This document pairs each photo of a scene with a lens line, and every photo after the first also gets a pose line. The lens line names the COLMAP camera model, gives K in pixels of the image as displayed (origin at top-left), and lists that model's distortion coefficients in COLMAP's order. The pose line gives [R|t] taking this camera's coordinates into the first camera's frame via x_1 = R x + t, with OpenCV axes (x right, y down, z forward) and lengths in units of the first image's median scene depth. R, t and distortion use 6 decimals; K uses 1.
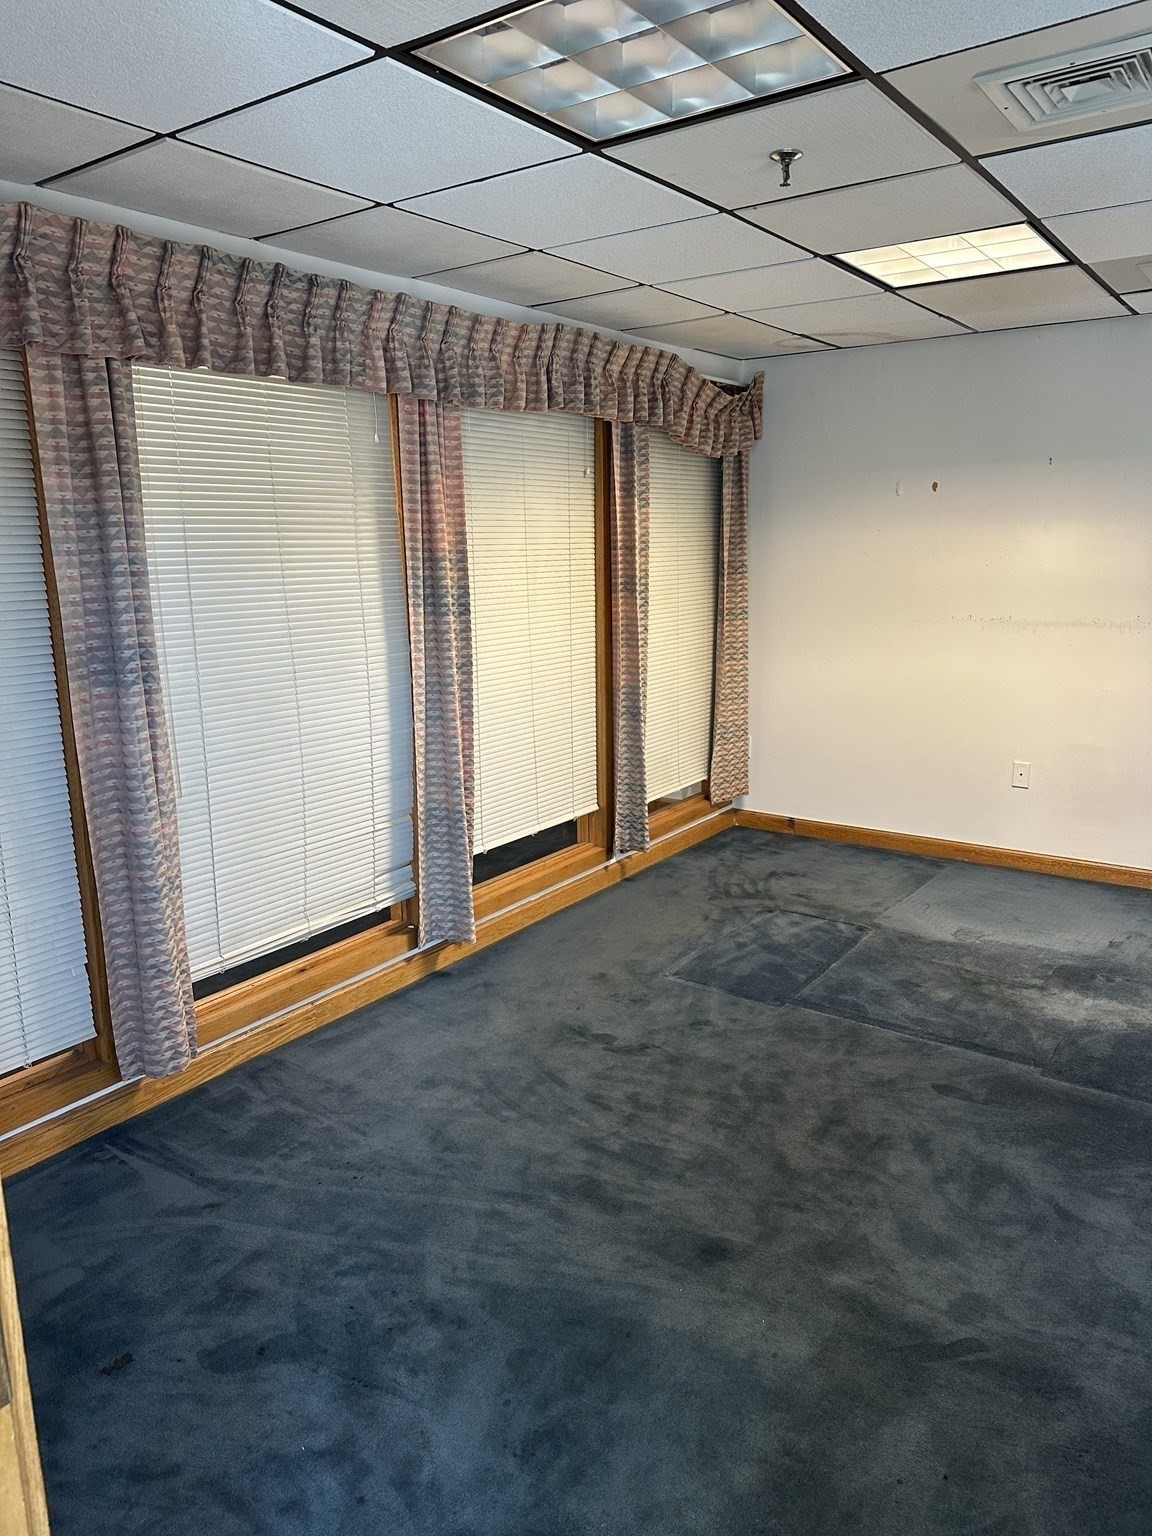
lens RADIAL K [[1084.8, 0, 570.2], [0, 1084.8, 752.0], [0, 0, 1]] dist [0.070574, -0.082652]
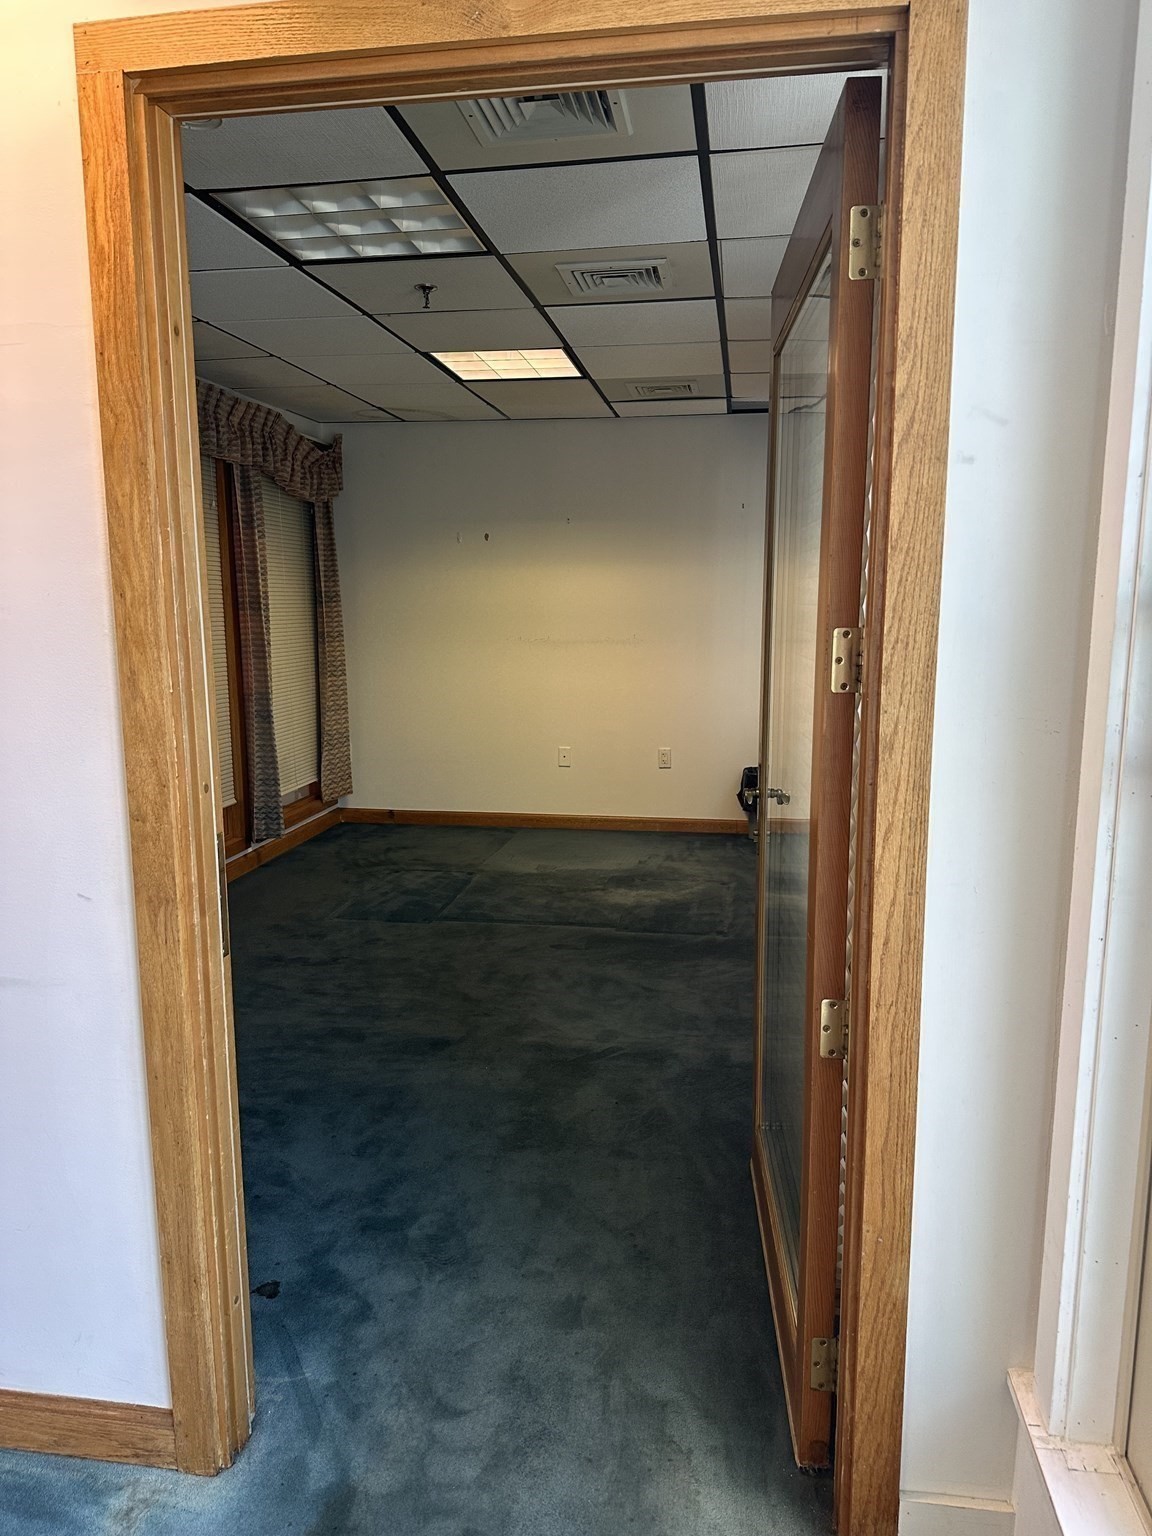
lens RADIAL K [[1084.8, 0, 591.9], [0, 1084.8, 775.0], [0, 0, 1]] dist [0.070574, -0.082652]
pose [[0.890625, -0.060036, 0.450758, -0.207226], [0.077412, 0.996795, -0.020192, 0.100472], [-0.448101, 0.052878, 0.892418, -0.246313]]
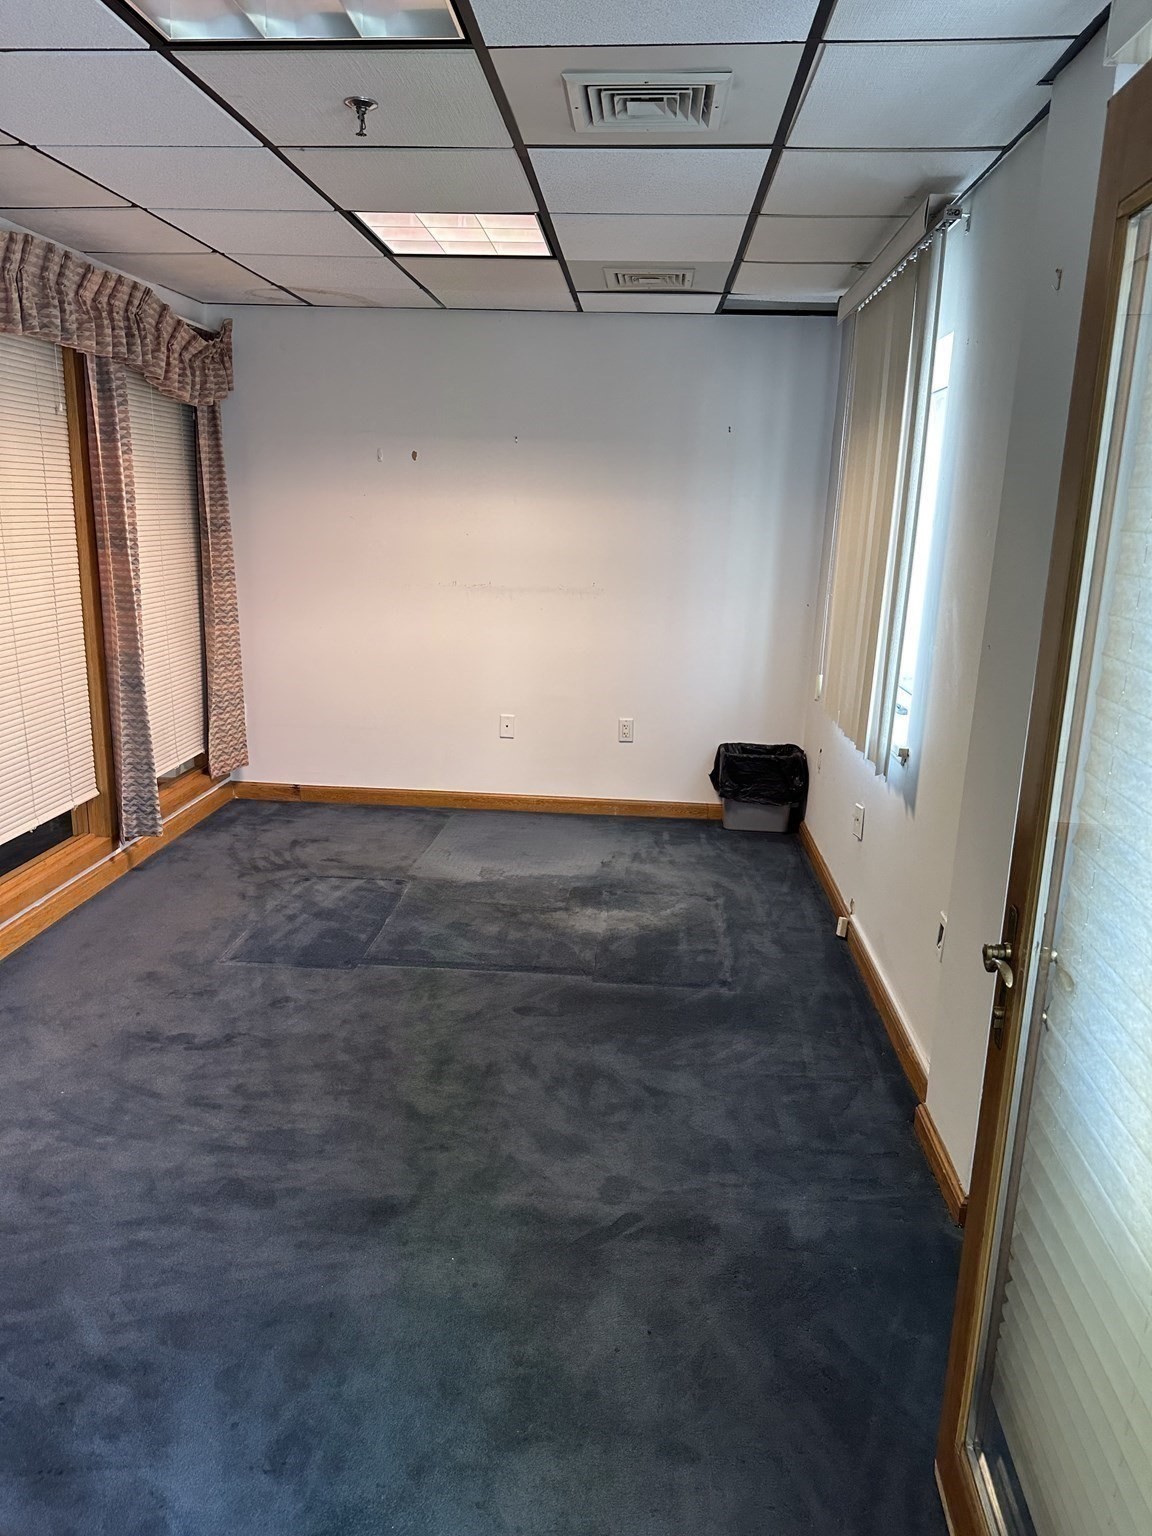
lens RADIAL K [[1084.8, 0, 573.8], [0, 1084.8, 763.5], [0, 0, 1]] dist [0.070574, -0.082652]
pose [[0.853852, -0.085110, 0.513511, -0.134971], [0.063432, 0.996203, 0.059639, -0.002533], [-0.516637, -0.018350, 0.856008, 0.036139]]
